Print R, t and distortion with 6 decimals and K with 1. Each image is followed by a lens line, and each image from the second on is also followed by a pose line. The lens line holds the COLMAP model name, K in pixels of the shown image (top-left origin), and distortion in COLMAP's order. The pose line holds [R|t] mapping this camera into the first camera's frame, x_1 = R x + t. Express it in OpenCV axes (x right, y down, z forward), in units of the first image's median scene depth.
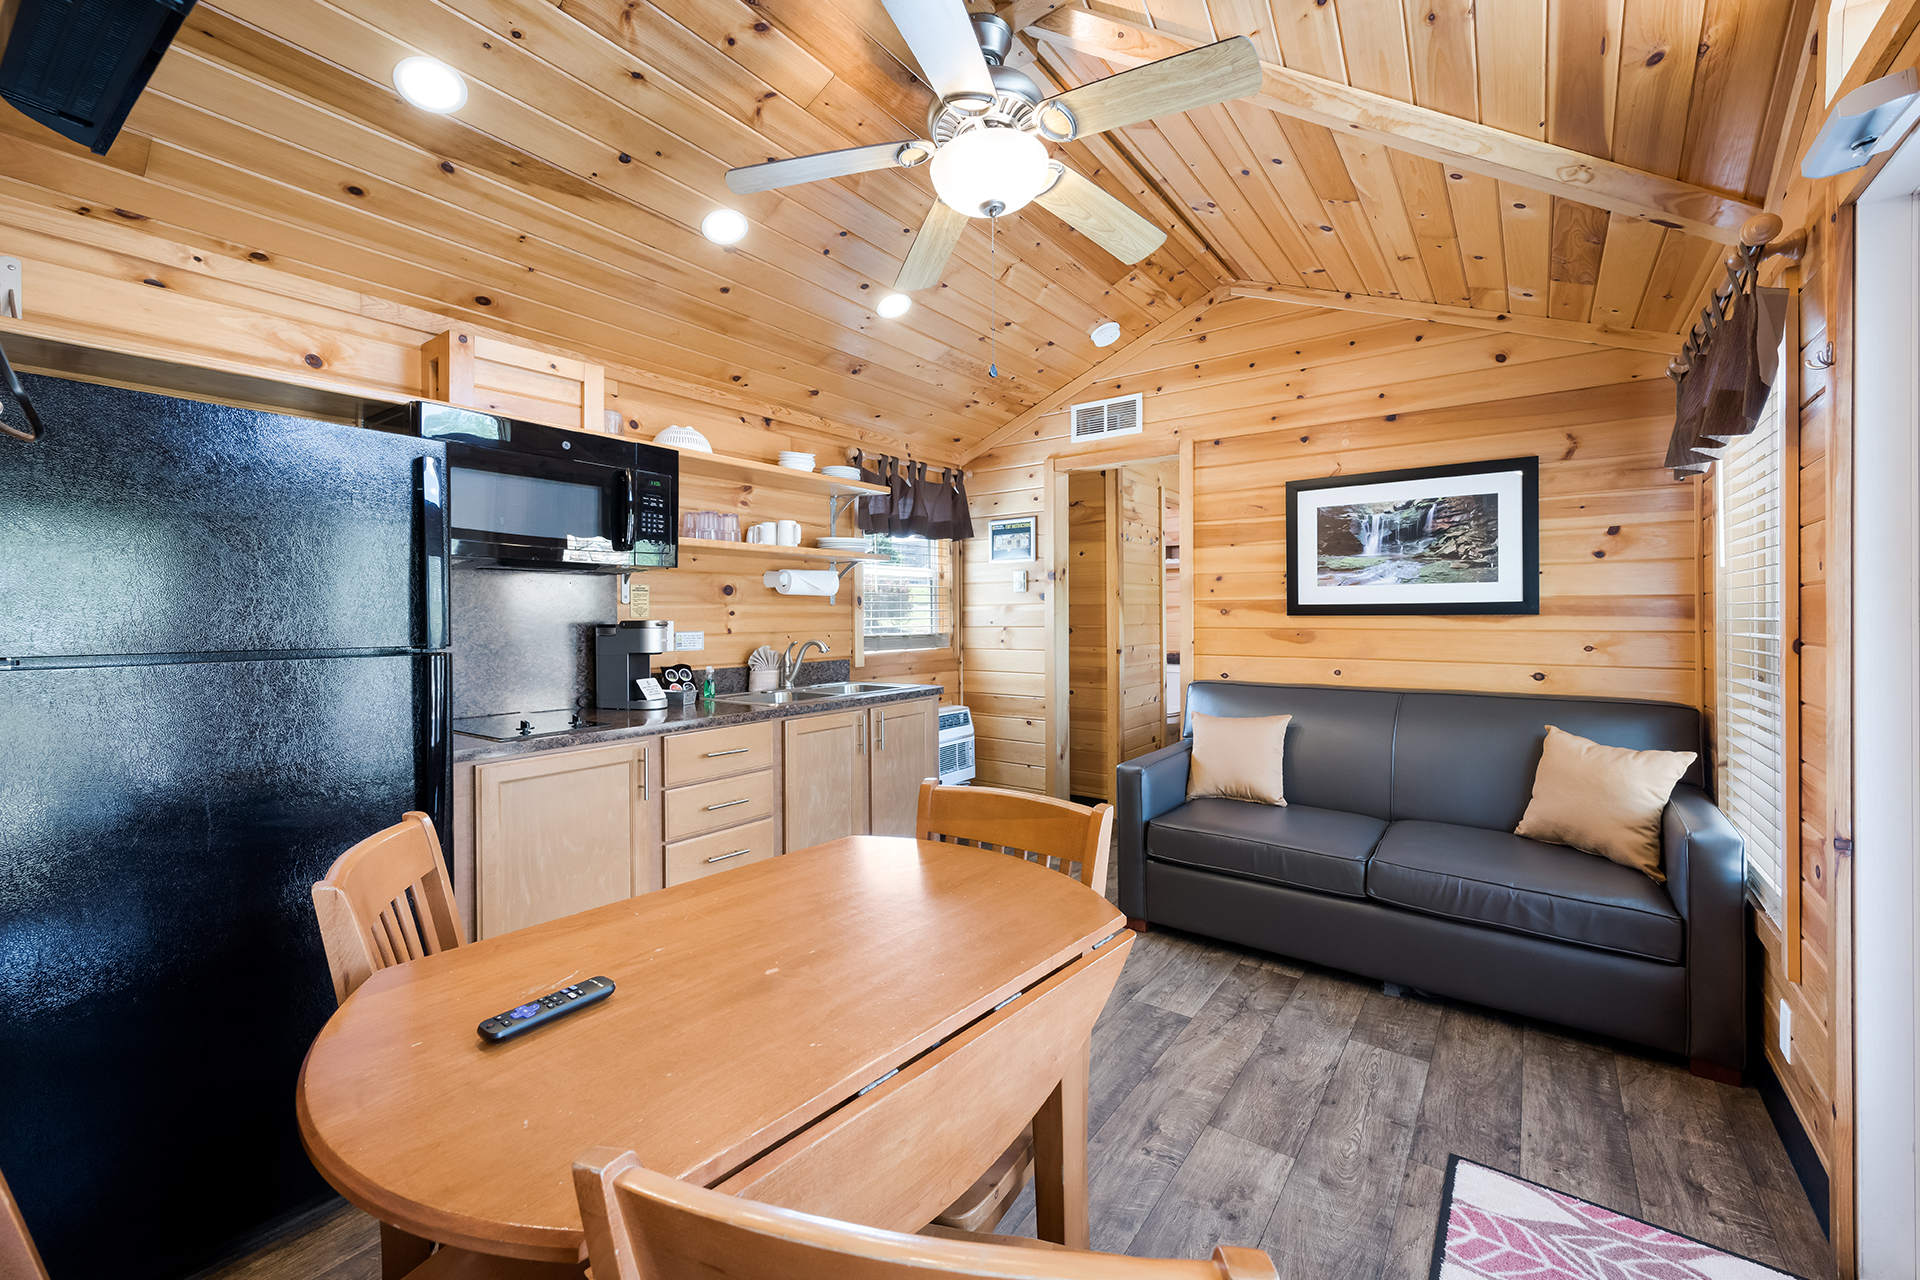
lens RADIAL K [[774.8, 0, 964.0], [0, 774.8, 613.2], [0, 0, 1]] dist [0.000034, 0.000022]
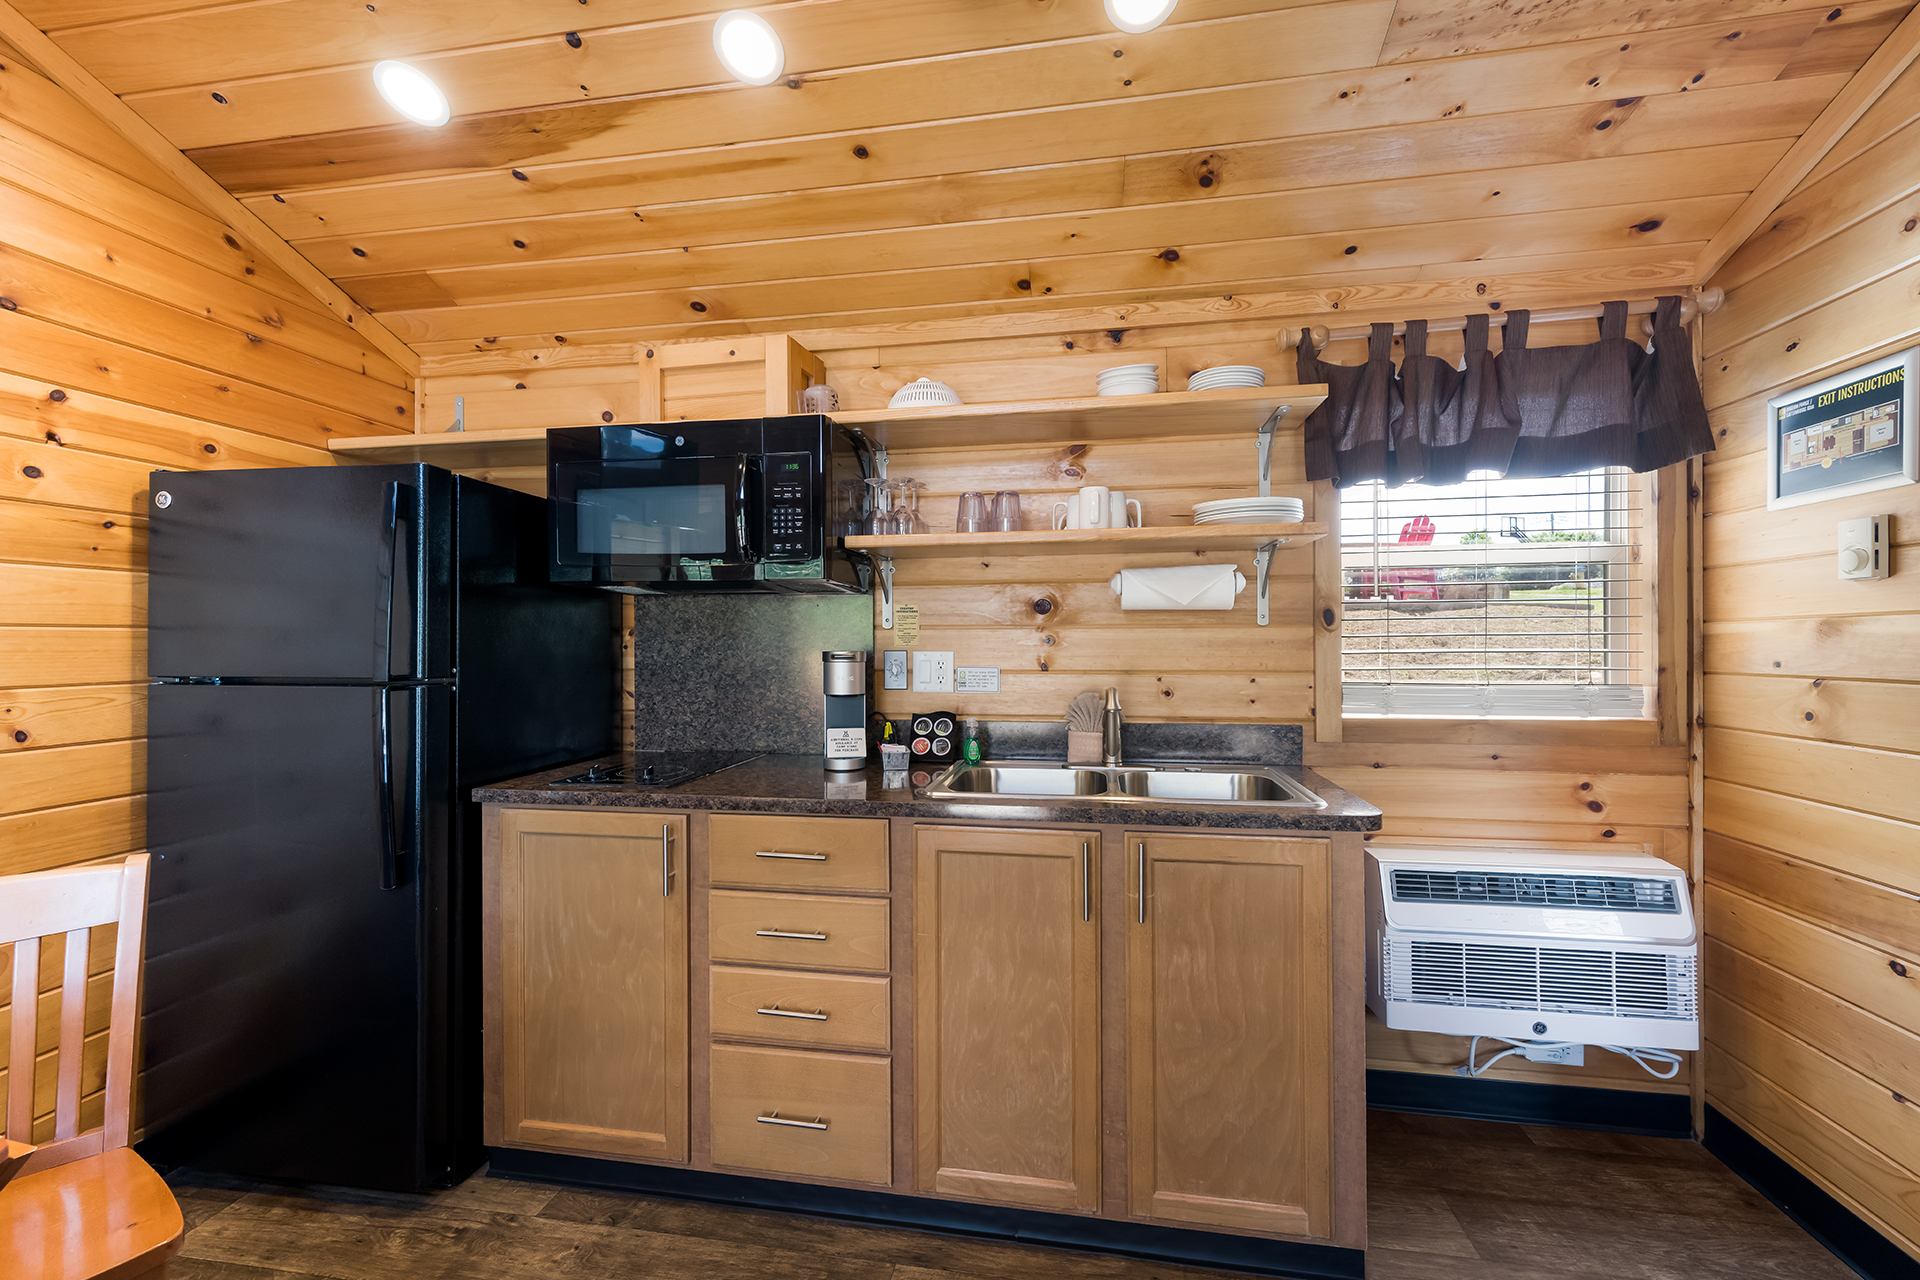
lens RADIAL K [[762.7, 0, 960.0], [0, 762.7, 640.0], [0, 0, 1]] dist [0.001905, 0.000623]
pose [[0.453919, 0.004085, -0.891033, 0.196097], [0.002662, 0.999979, 0.005941, -0.003639], [0.891039, -0.005068, 0.453899, 0.491917]]
